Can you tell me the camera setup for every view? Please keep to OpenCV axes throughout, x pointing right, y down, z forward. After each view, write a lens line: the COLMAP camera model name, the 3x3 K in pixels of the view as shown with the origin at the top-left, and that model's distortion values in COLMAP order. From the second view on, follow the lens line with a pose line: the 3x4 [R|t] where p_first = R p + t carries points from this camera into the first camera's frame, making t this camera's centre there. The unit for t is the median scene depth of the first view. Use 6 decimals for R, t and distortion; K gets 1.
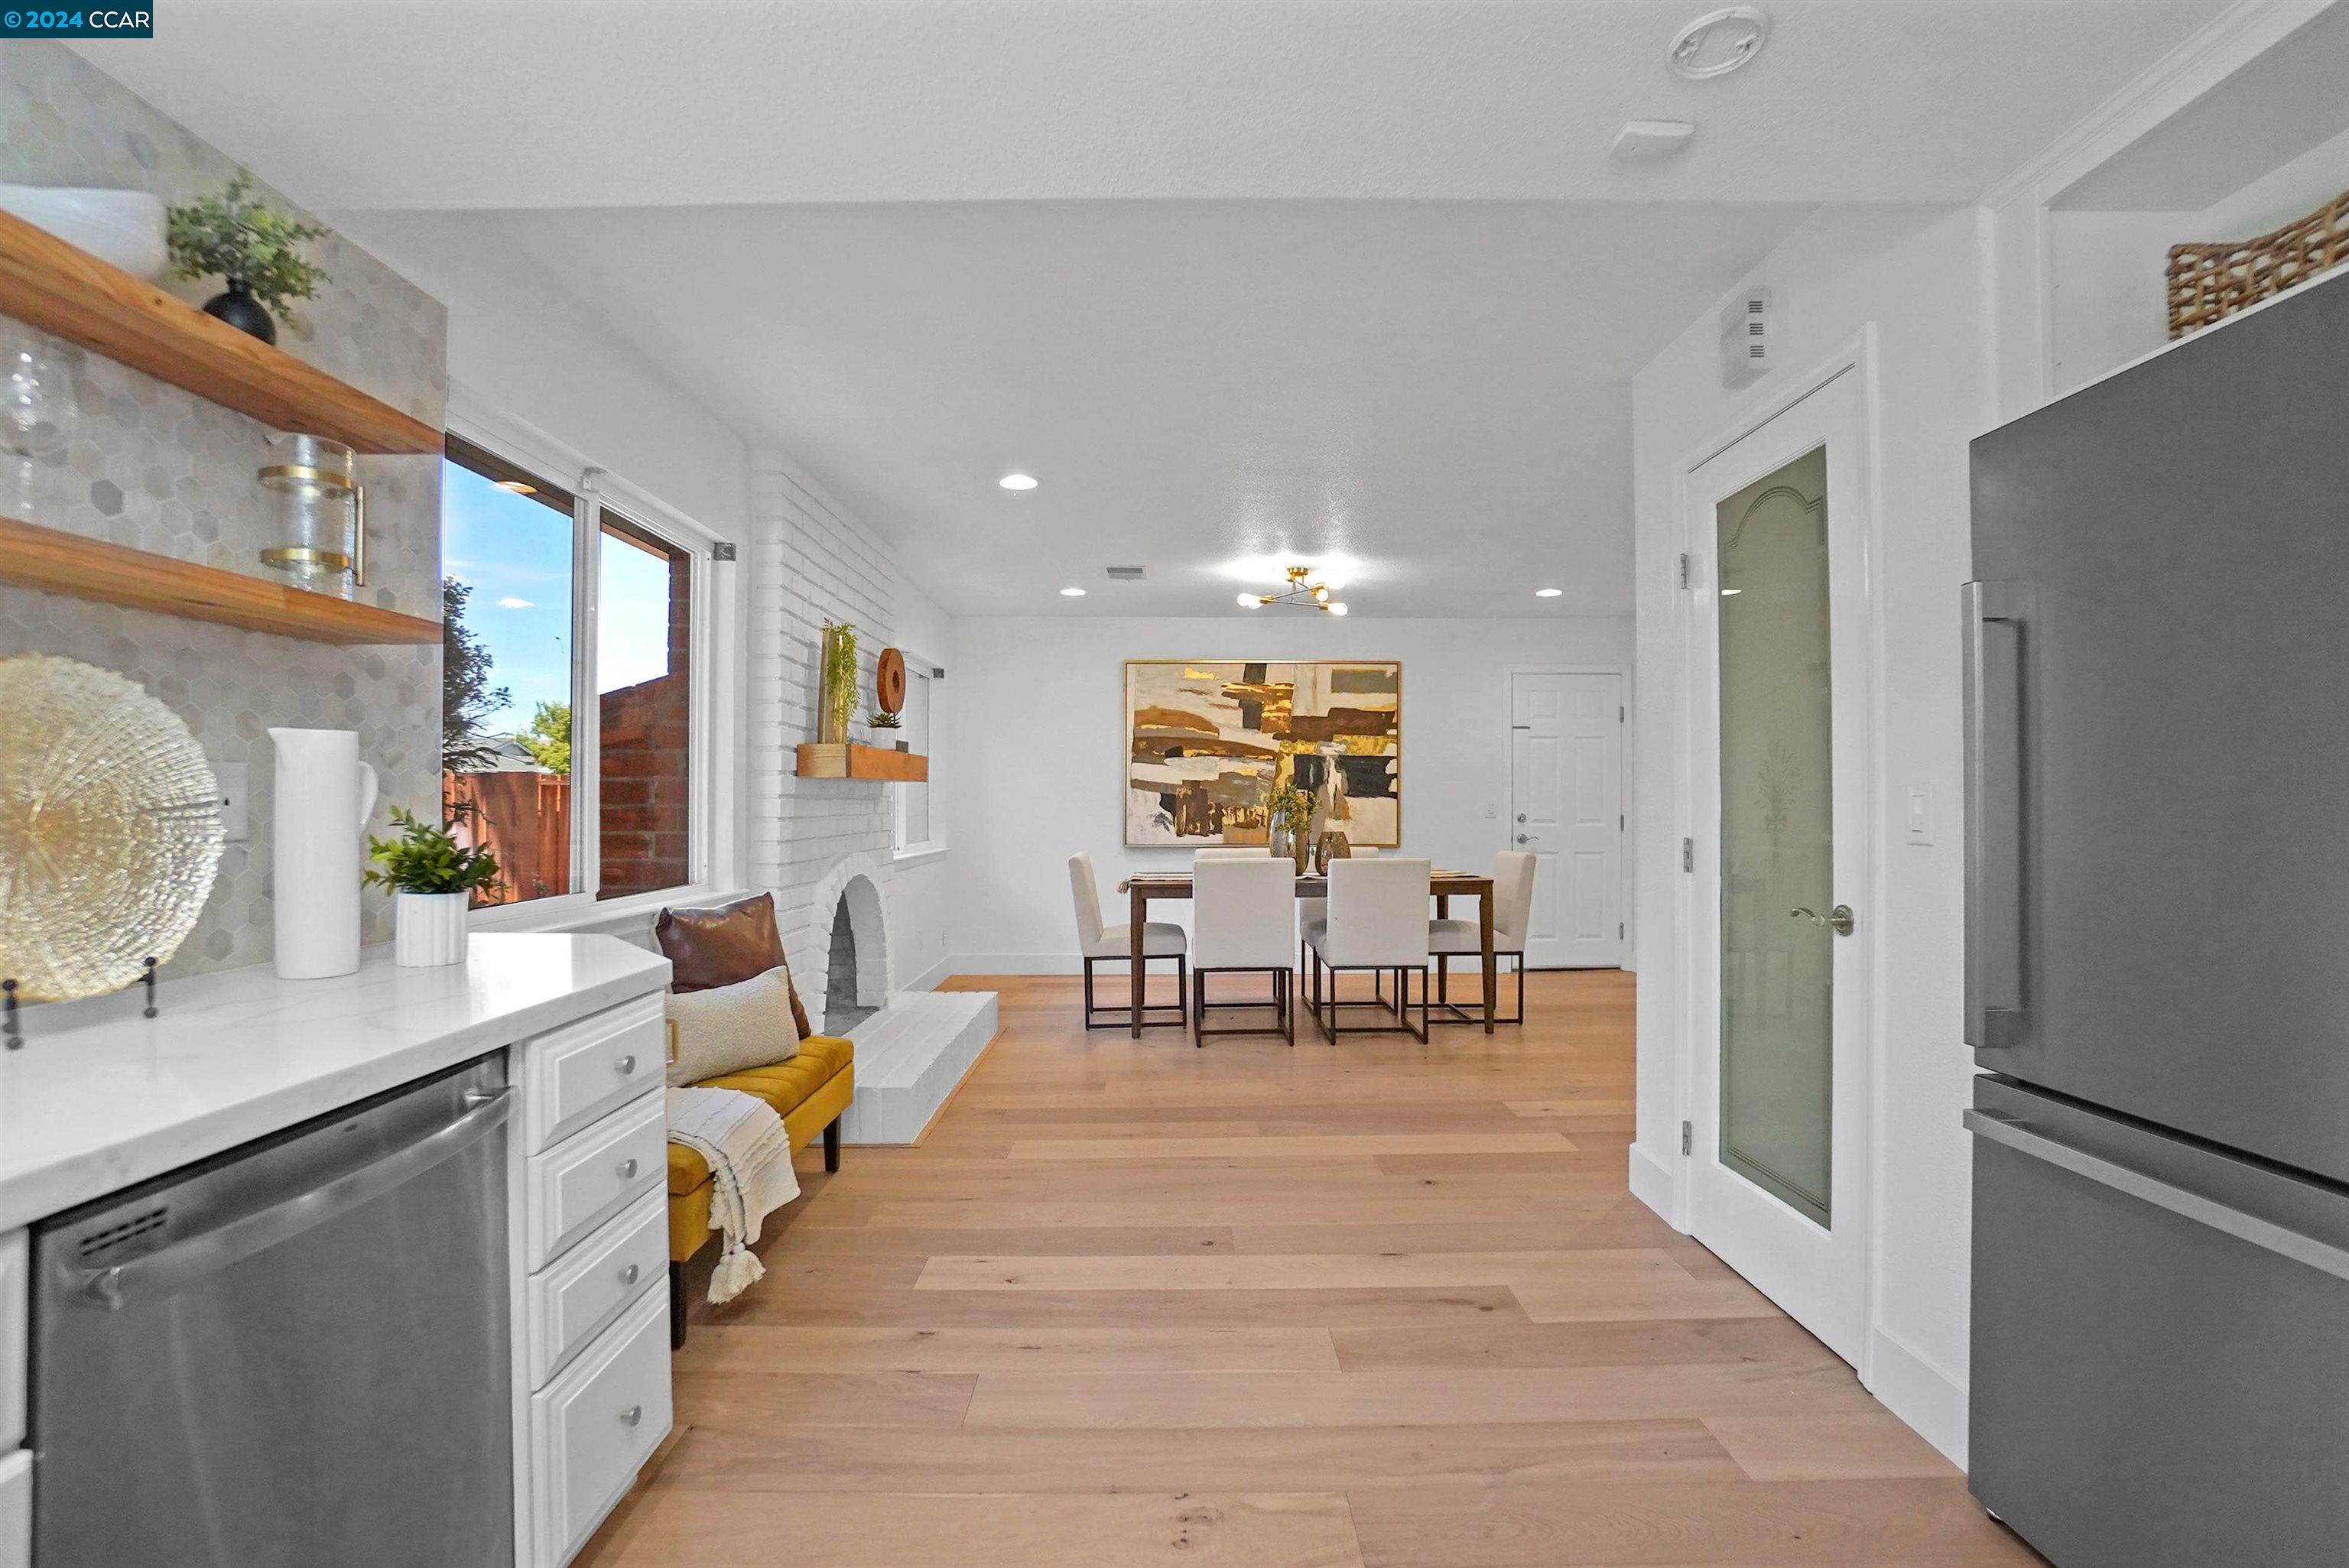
lens RADIAL K [[1055.4, 0, 1182.2], [0, 1055.4, 786.1], [0, 0, 1]] dist [-0.000144, 0.000066]
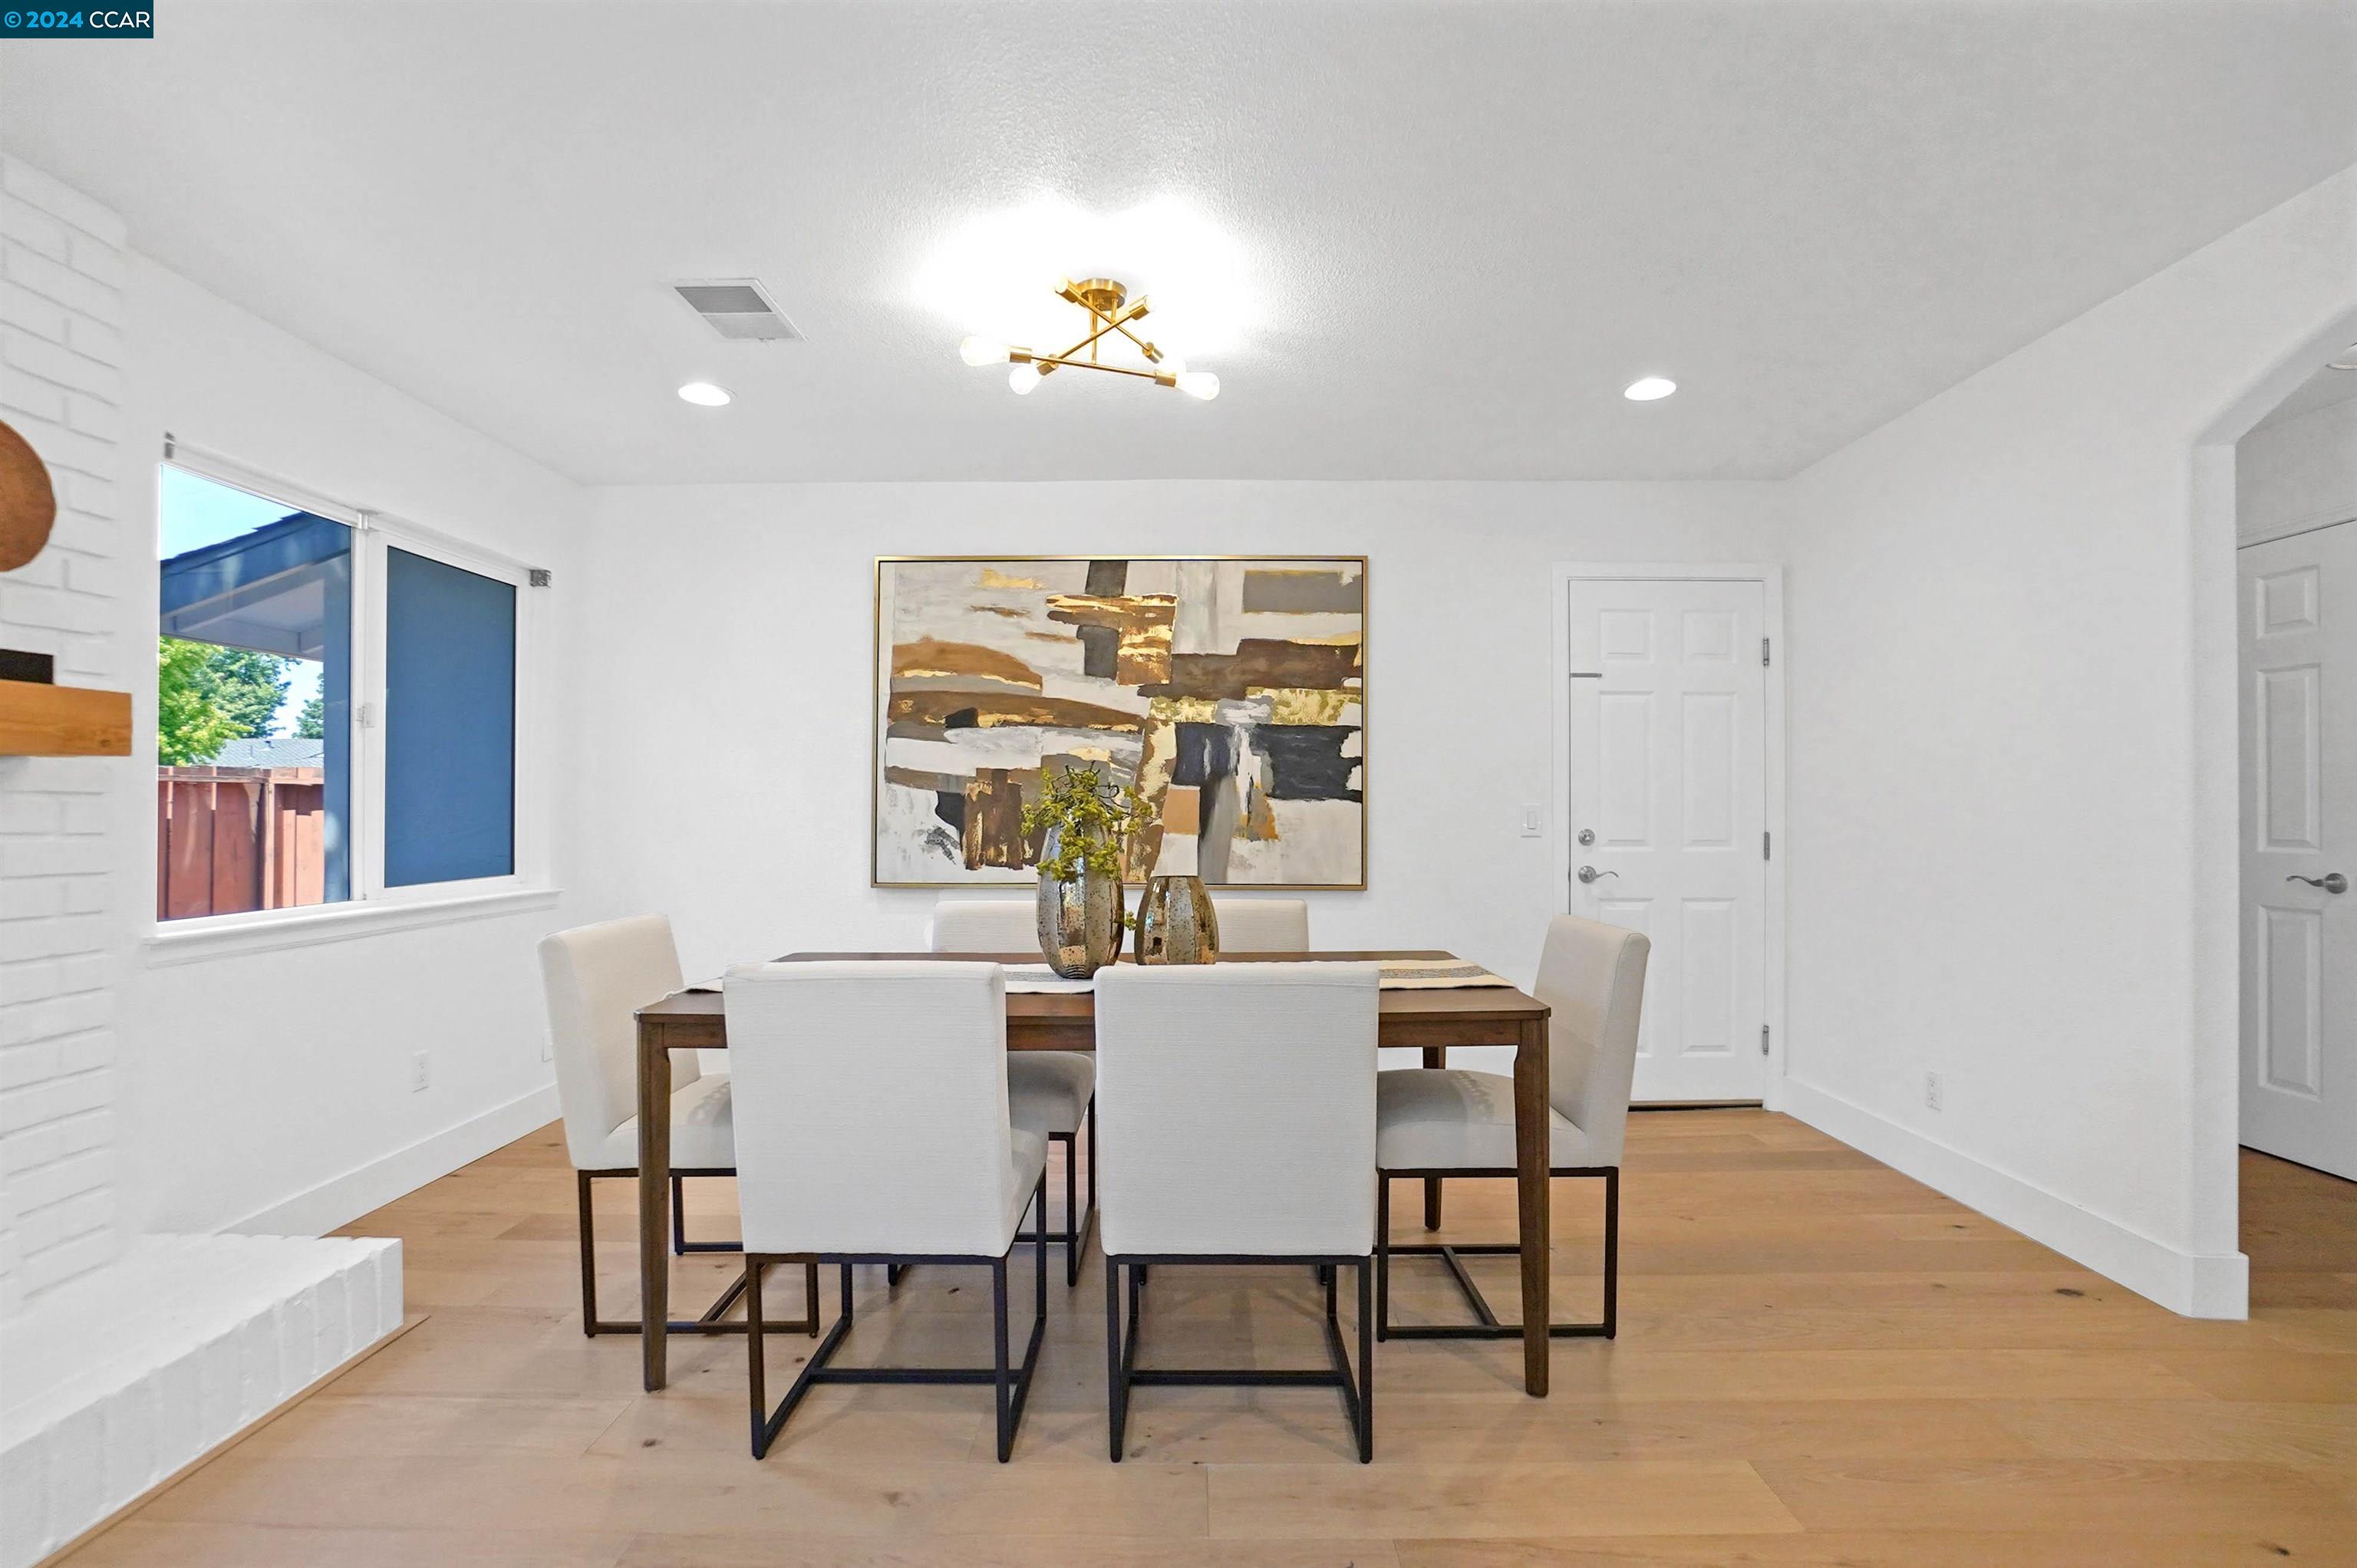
lens RADIAL K [[1059.0, 0, 1175.0], [0, 1059.0, 796.3], [0, 0, 1]] dist [-0.000144, 0.000066]
pose [[0.999679, 0.001454, -0.025311, 0.119752], [-0.001252, 0.999967, 0.007997, 0.004404], [0.025321, -0.007963, 0.999648, 0.439401]]
